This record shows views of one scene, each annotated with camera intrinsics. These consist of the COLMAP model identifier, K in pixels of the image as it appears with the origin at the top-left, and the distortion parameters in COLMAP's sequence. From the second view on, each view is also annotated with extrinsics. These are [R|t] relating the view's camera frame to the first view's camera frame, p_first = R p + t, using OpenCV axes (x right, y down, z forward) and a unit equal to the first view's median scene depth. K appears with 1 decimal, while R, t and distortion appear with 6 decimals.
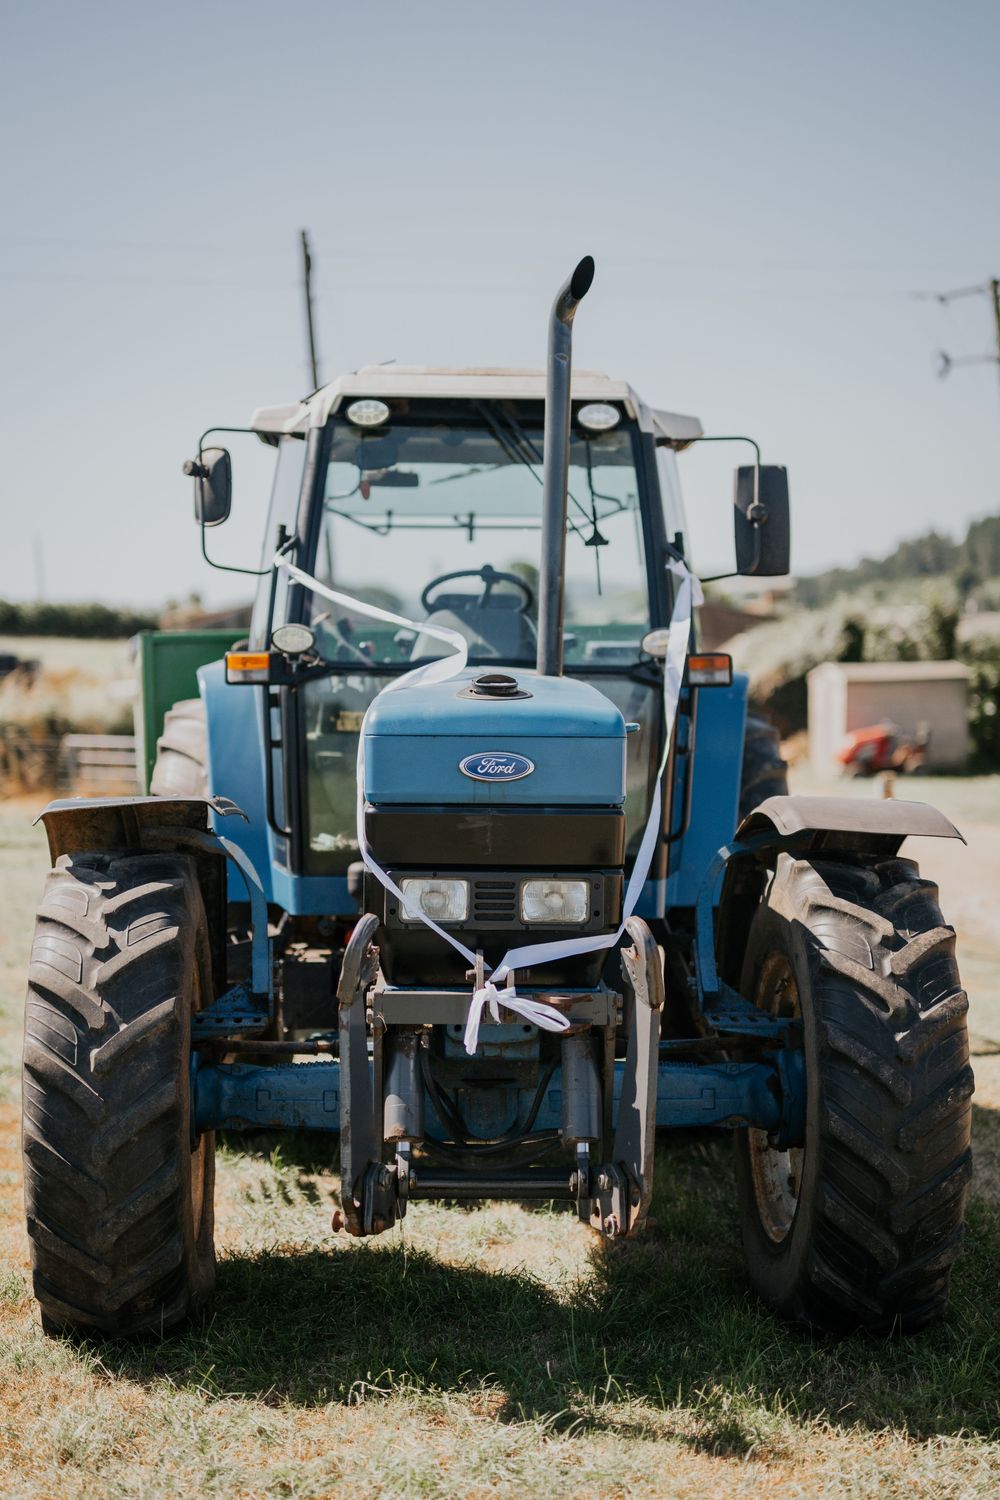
lens RADIAL K [[2178.7, 0, 501.4], [0, 2178.7, 749.5], [0, 0, 1]] dist [0.002181, 0.000000]
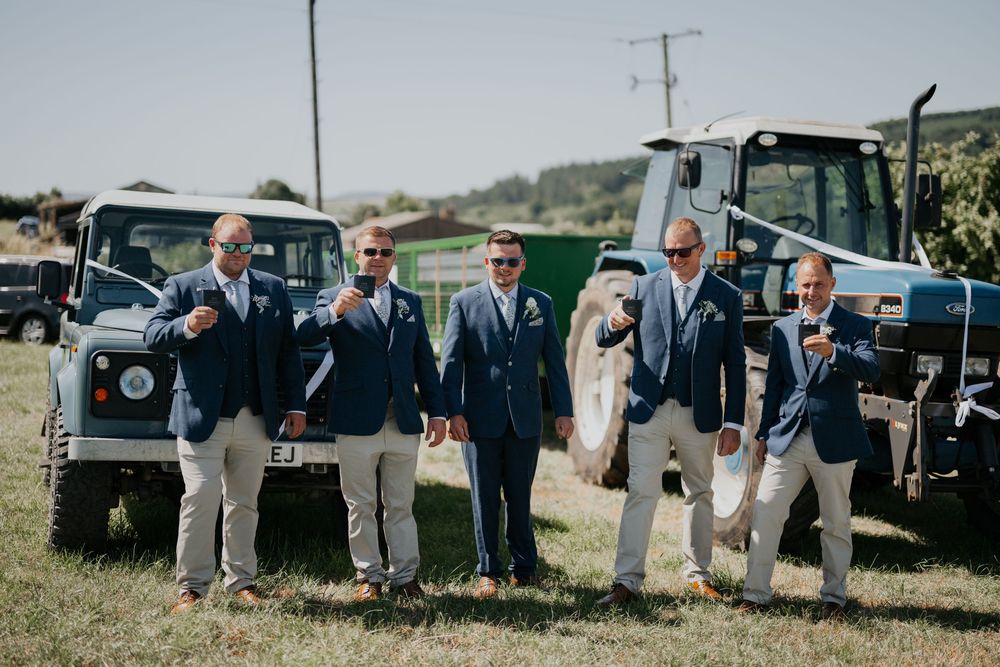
lens RADIAL K [[1452.5, 0, 499.9], [0, 1452.5, 331.7], [0, 0, 1]] dist [0.002181, 0.000000]
pose [[0.976042, 0.033811, 0.214938, -0.604104], [-0.037040, 0.999253, 0.011011, 0.024972], [-0.214405, -0.018709, 0.976566, -0.316475]]
